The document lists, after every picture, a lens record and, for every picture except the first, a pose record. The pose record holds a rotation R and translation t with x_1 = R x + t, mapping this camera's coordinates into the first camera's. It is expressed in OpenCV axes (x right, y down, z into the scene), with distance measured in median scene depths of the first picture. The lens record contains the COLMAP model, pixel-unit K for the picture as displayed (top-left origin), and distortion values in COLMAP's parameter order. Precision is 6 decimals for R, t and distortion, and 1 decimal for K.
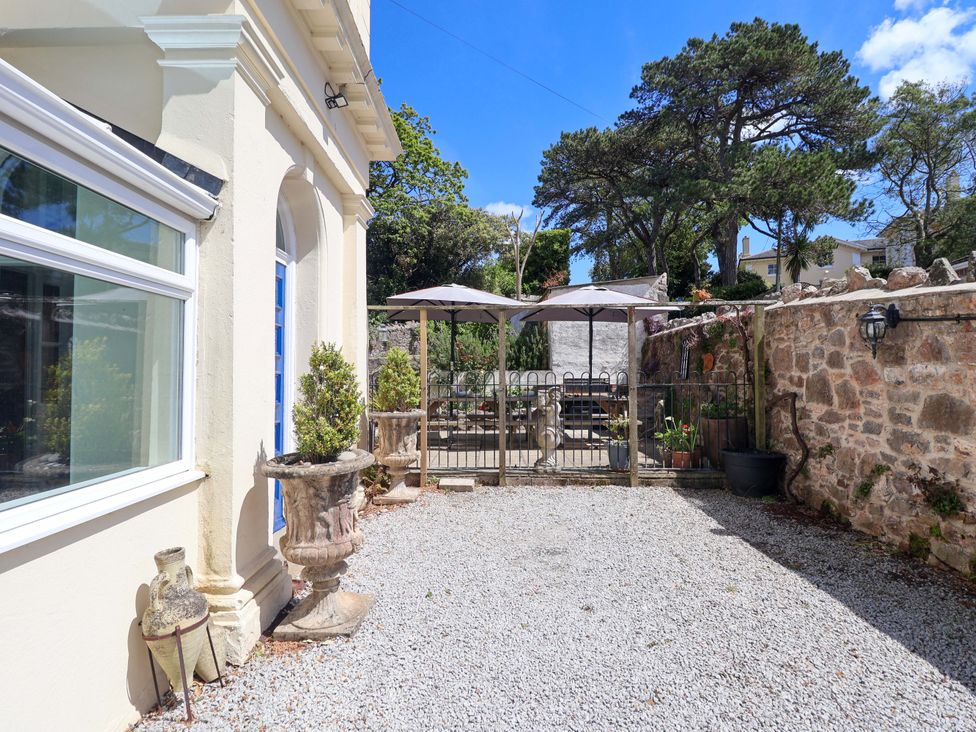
lens RADIAL K [[511.5, 0, 488.0], [0, 511.5, 366.0], [0, 0, 1]] dist [-0.002325, -0.011461]
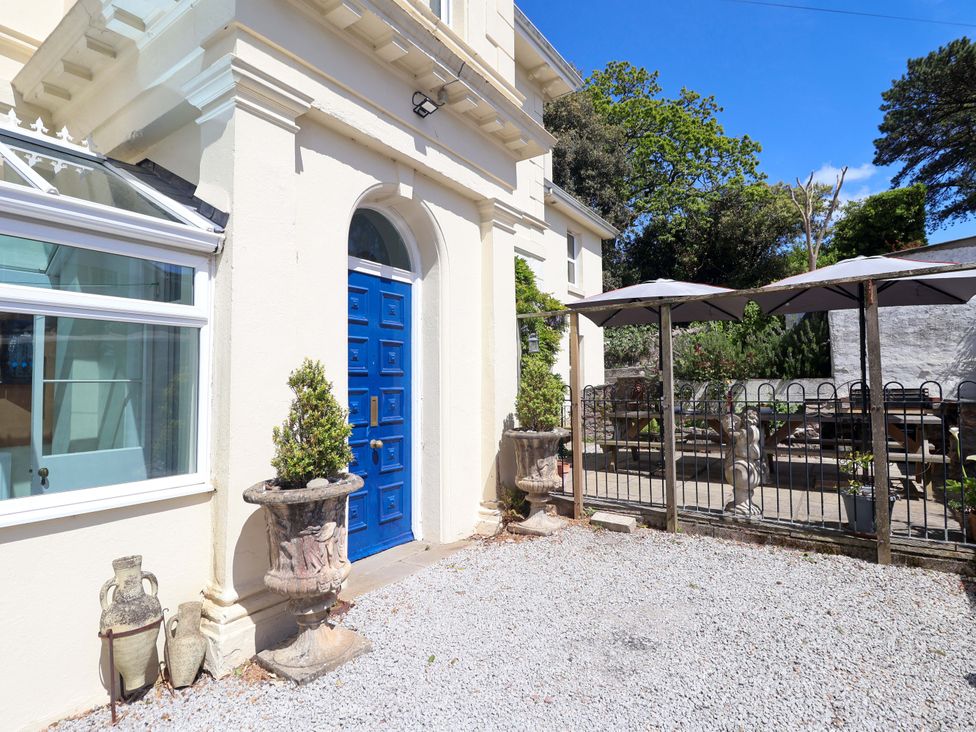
lens RADIAL K [[511.5, 0, 488.0], [0, 511.5, 366.0], [0, 0, 1]] dist [-0.002325, -0.011461]
pose [[0.821014, -0.031030, -0.570064, 0.251668], [0.021230, 0.999491, -0.023830, -0.003551], [0.570513, 0.007463, 0.821255, 0.207014]]
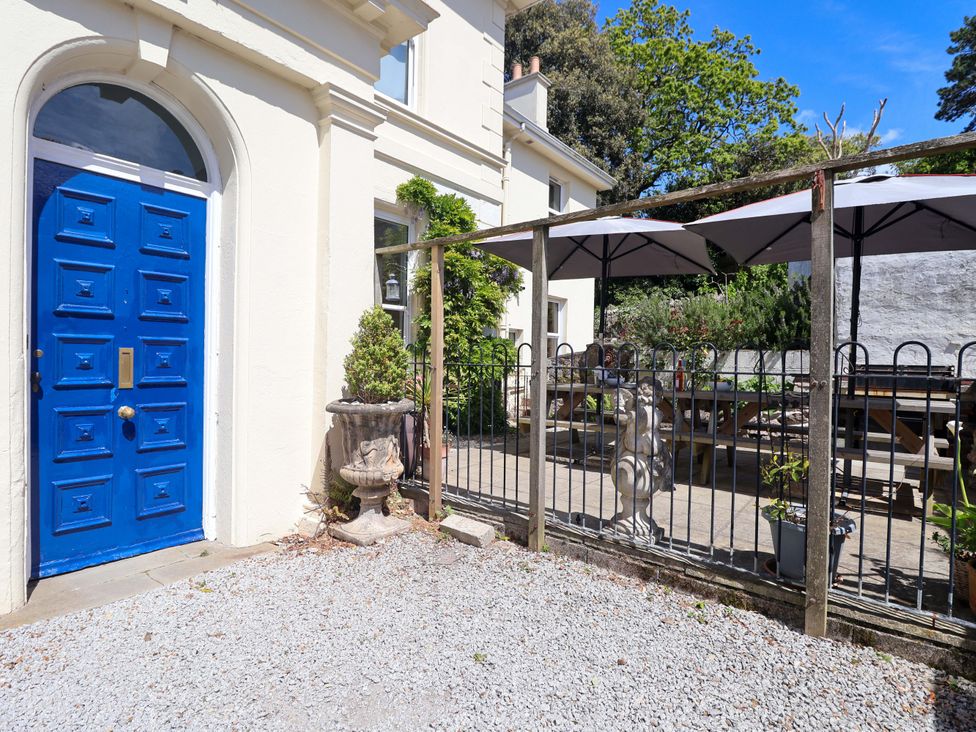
lens RADIAL K [[511.5, 0, 488.0], [0, 511.5, 366.0], [0, 0, 1]] dist [-0.002325, -0.011461]
pose [[0.781740, 0.025118, -0.623098, 0.331052], [-0.006536, 0.999464, 0.032090, 0.019580], [0.623570, -0.021013, 0.781485, 0.549317]]
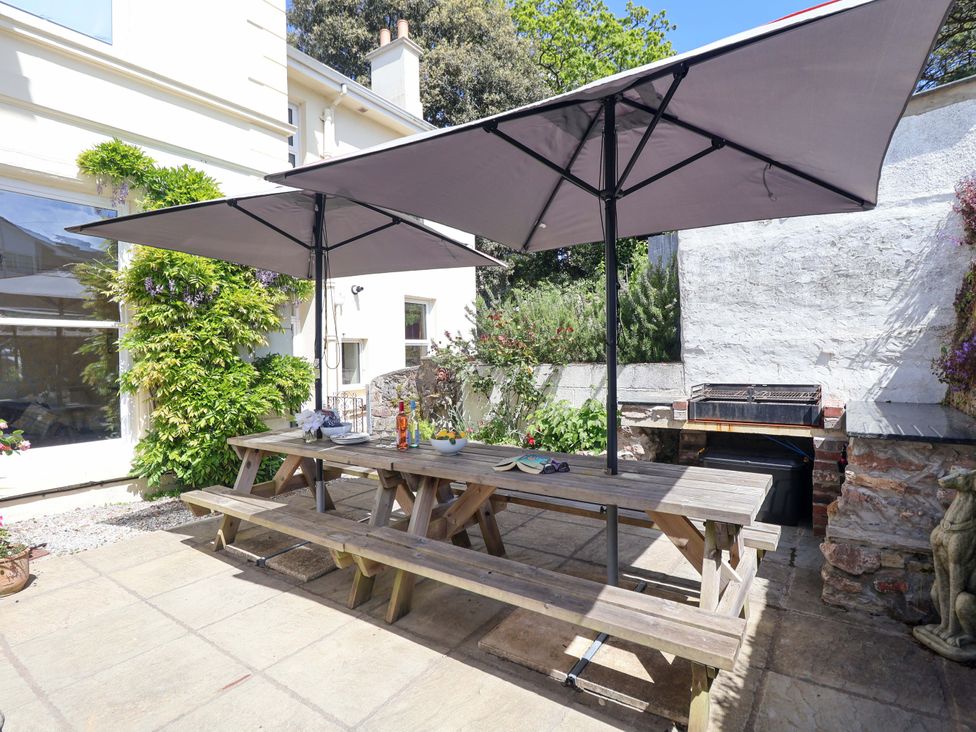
lens RADIAL K [[511.5, 0, 488.0], [0, 511.5, 366.0], [0, 0, 1]] dist [-0.002325, -0.011461]
pose [[0.822179, -0.002435, -0.569224, 0.439752], [0.029838, 0.998800, 0.038824, -0.020517], [0.568446, -0.048904, 0.821265, 1.022184]]
